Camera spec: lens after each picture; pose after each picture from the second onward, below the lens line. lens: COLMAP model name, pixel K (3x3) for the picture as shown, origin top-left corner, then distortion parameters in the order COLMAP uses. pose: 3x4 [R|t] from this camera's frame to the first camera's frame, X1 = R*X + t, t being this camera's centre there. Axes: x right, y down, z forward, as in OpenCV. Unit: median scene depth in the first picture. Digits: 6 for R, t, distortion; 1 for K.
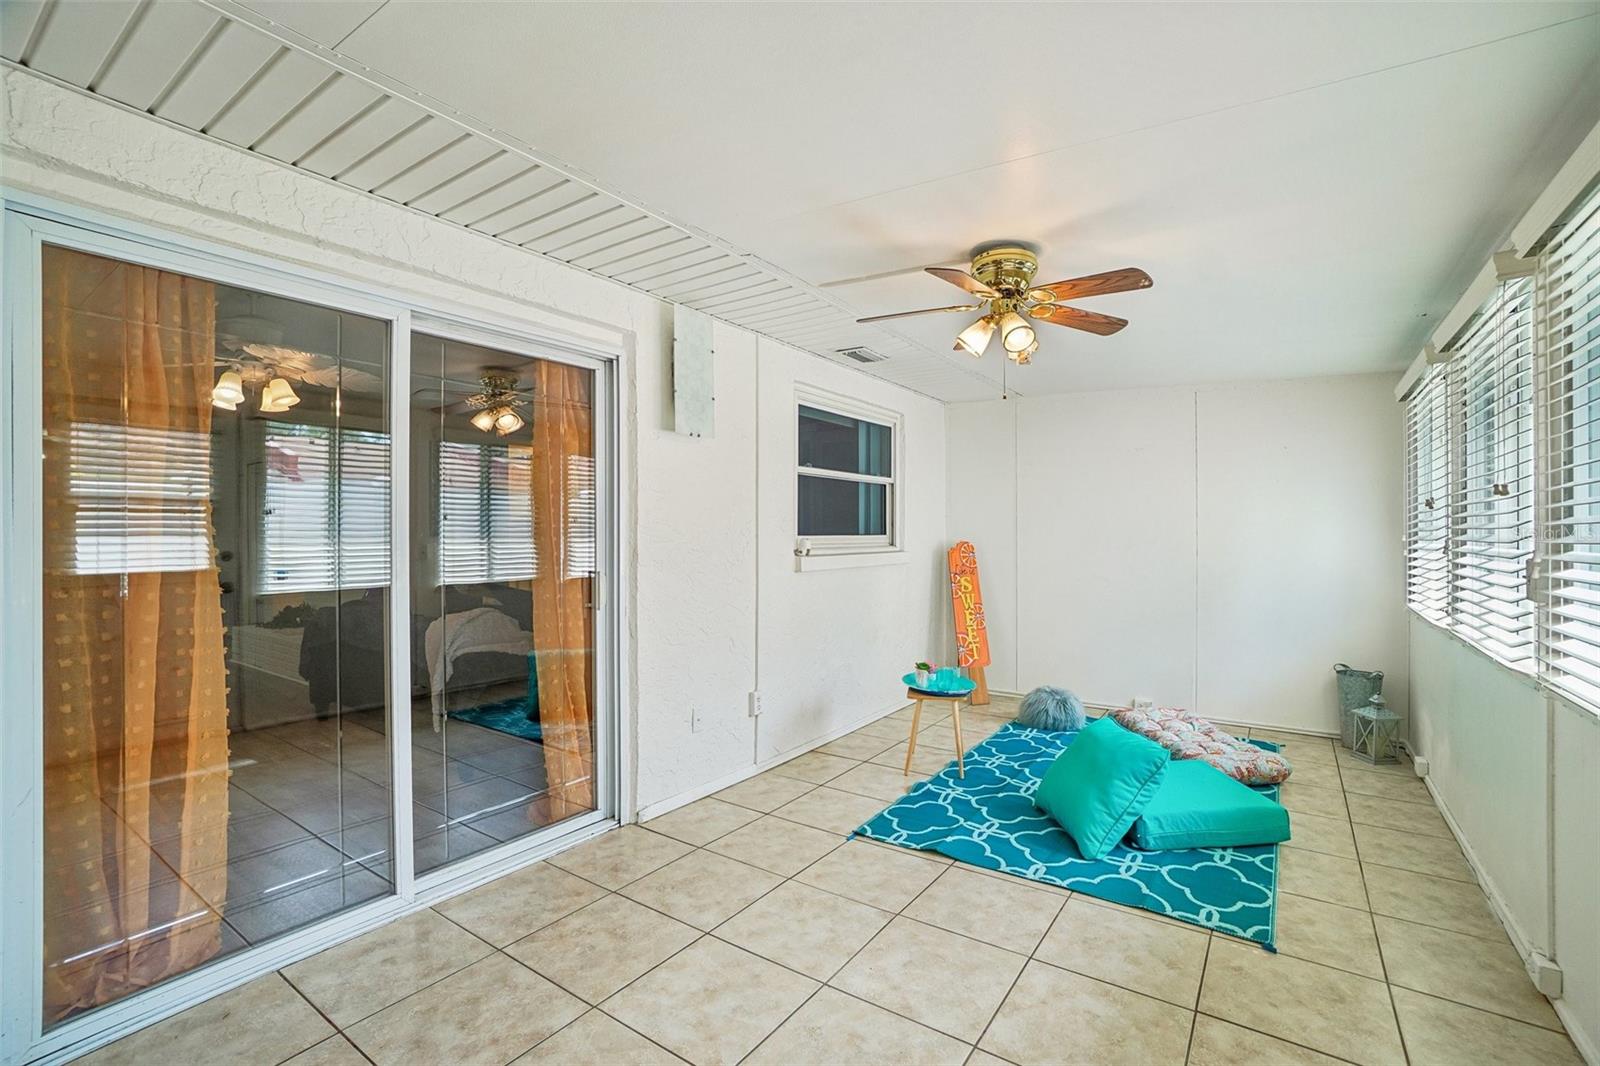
lens RADIAL K [[711.1, 0, 783.2], [0, 711.1, 528.8], [0, 0, 1]] dist [-0.057694, 0.018760]
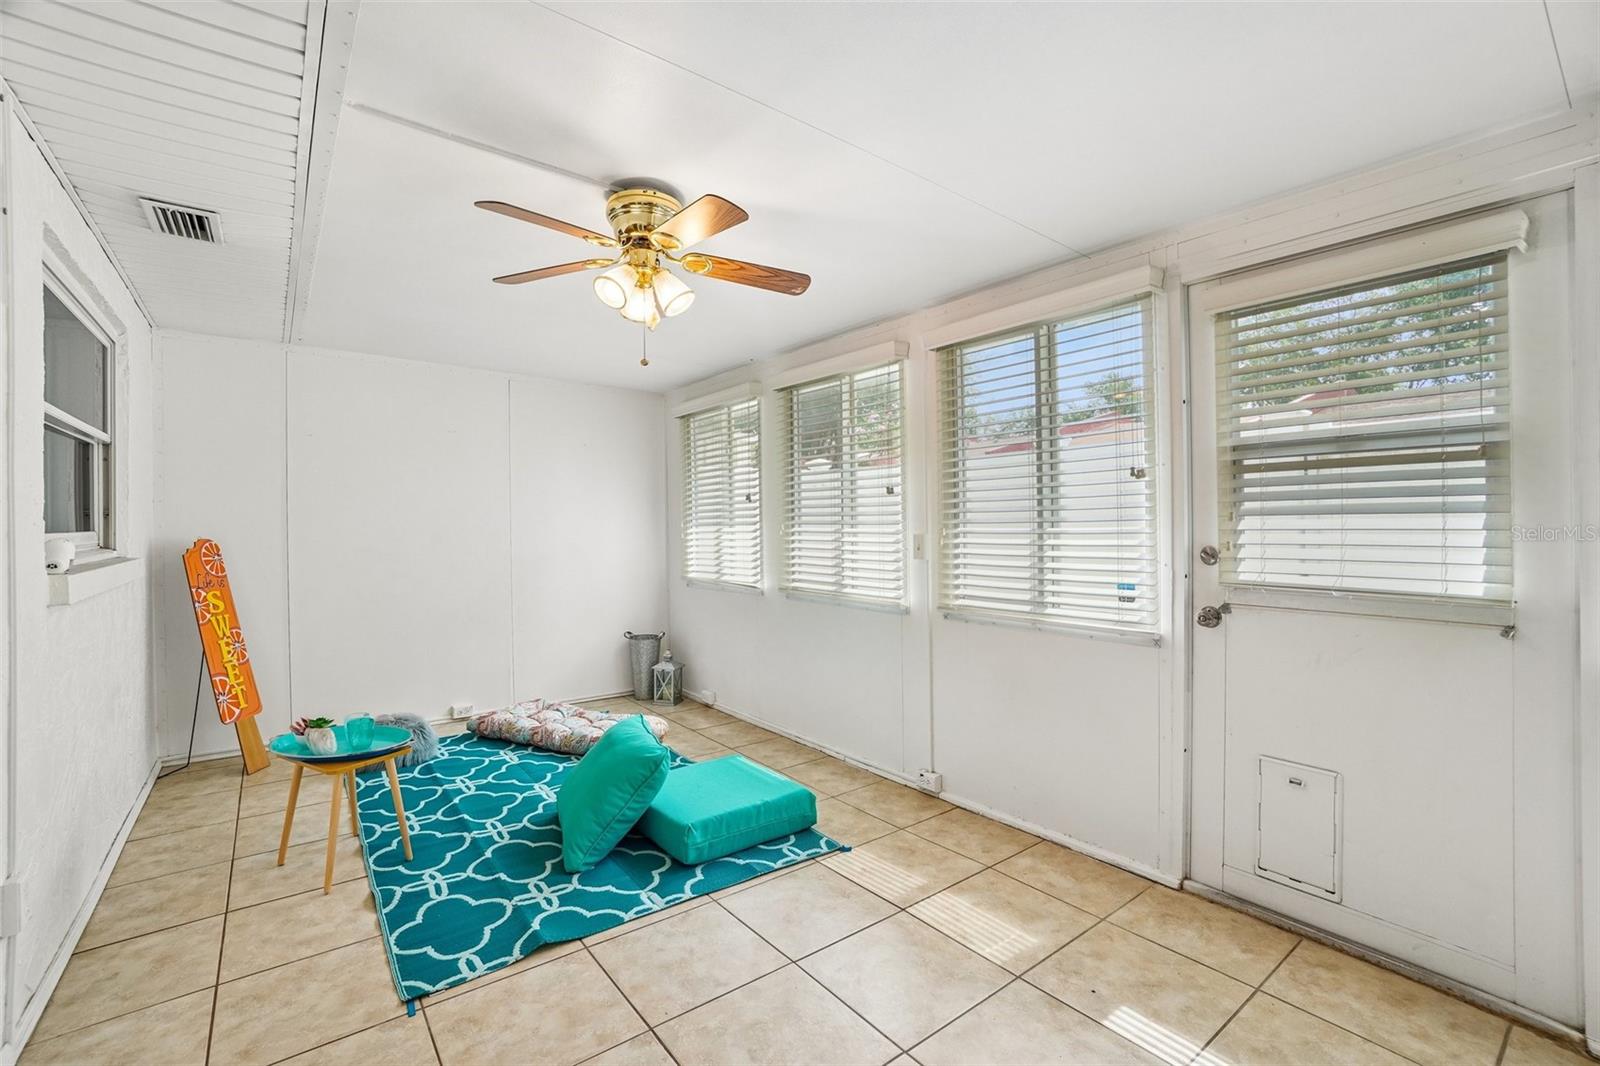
lens RADIAL K [[711.1, 0, 836.5], [0, 711.1, 518.9], [0, 0, 1]] dist [-0.057694, 0.018760]
pose [[0.284609, -0.005882, 0.958626, -0.340062], [0.004455, 0.999978, 0.004813, -0.002234], [-0.958633, 0.002901, 0.284629, 0.409042]]
